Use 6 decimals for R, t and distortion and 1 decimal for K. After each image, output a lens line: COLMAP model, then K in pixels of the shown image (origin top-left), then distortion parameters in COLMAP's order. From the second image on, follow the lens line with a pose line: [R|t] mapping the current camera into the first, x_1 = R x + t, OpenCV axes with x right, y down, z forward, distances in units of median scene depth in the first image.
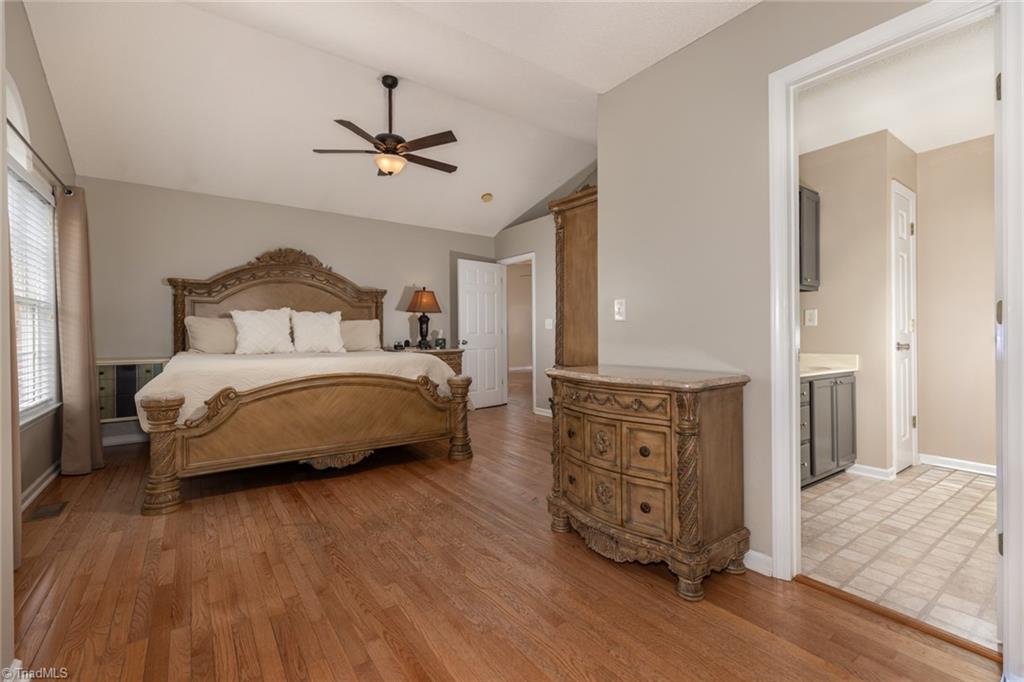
lens RADIAL K [[451.1, 0, 515.3], [0, 451.1, 335.1], [0, 0, 1]] dist [0.004349, 0.000683]
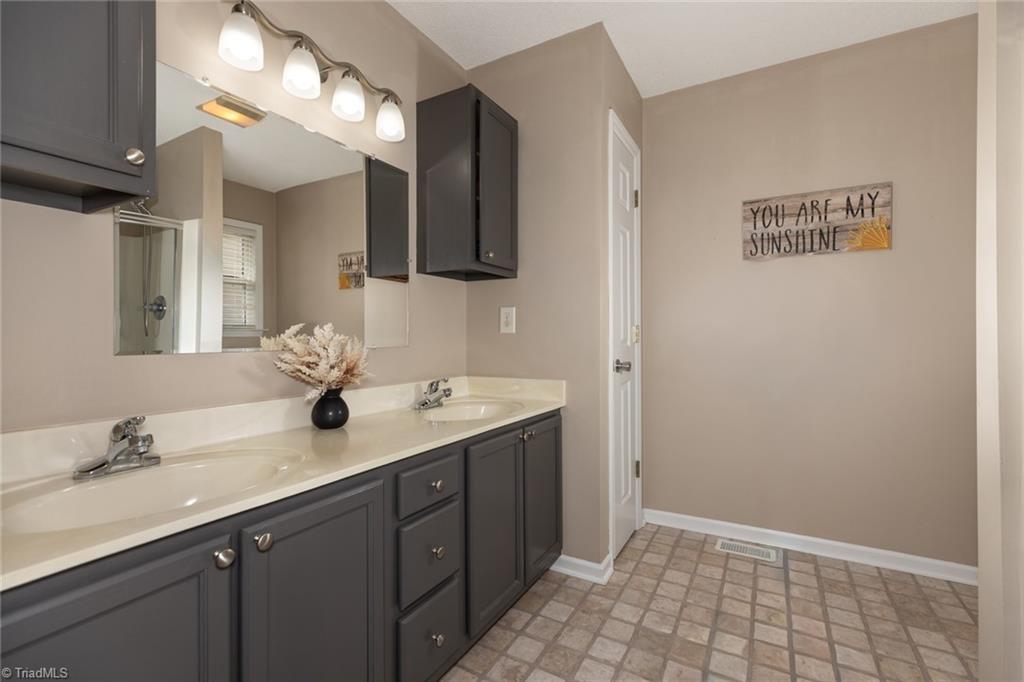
lens RADIAL K [[451.1, 0, 515.3], [0, 451.1, 335.1], [0, 0, 1]] dist [0.004349, 0.000683]
pose [[0.908910, 0.005378, 0.416957, 0.429751], [-0.004060, 0.999984, -0.004048, -0.016738], [-0.416972, 0.001986, 0.908917, 0.457050]]
